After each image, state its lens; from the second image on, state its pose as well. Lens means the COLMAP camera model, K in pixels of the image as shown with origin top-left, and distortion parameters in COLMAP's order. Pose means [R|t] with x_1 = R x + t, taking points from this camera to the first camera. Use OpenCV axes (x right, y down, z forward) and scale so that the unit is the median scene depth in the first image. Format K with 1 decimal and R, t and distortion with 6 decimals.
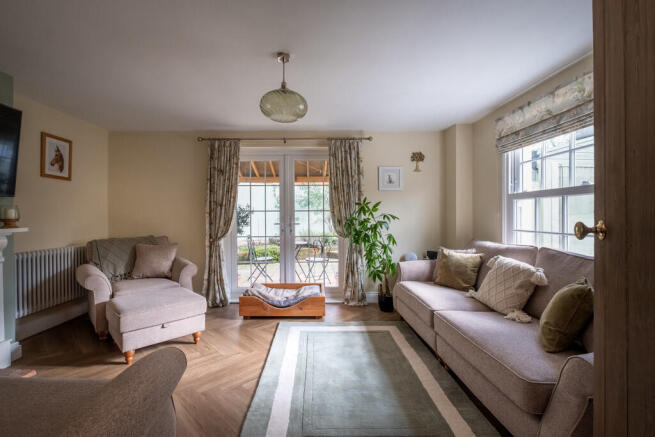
lens RADIAL K [[289.0, 0, 326.4], [0, 289.0, 217.0], [0, 0, 1]] dist [0.000679, 0.000079]
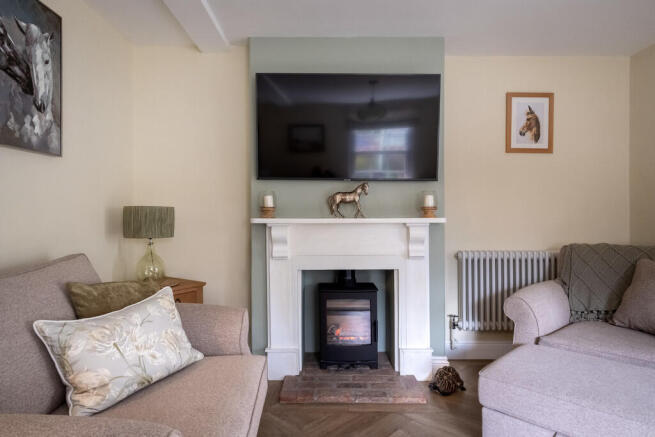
lens RADIAL K [[411.7, 0, 327.5], [0, 411.7, 213.9], [0, 0, 1]] dist [0.003149, 0.000593]
pose [[-0.014151, 0.005450, -0.999885, 0.083179], [-0.007795, 0.999954, 0.005561, 0.015626], [0.999869, 0.007873, -0.014108, 0.513843]]
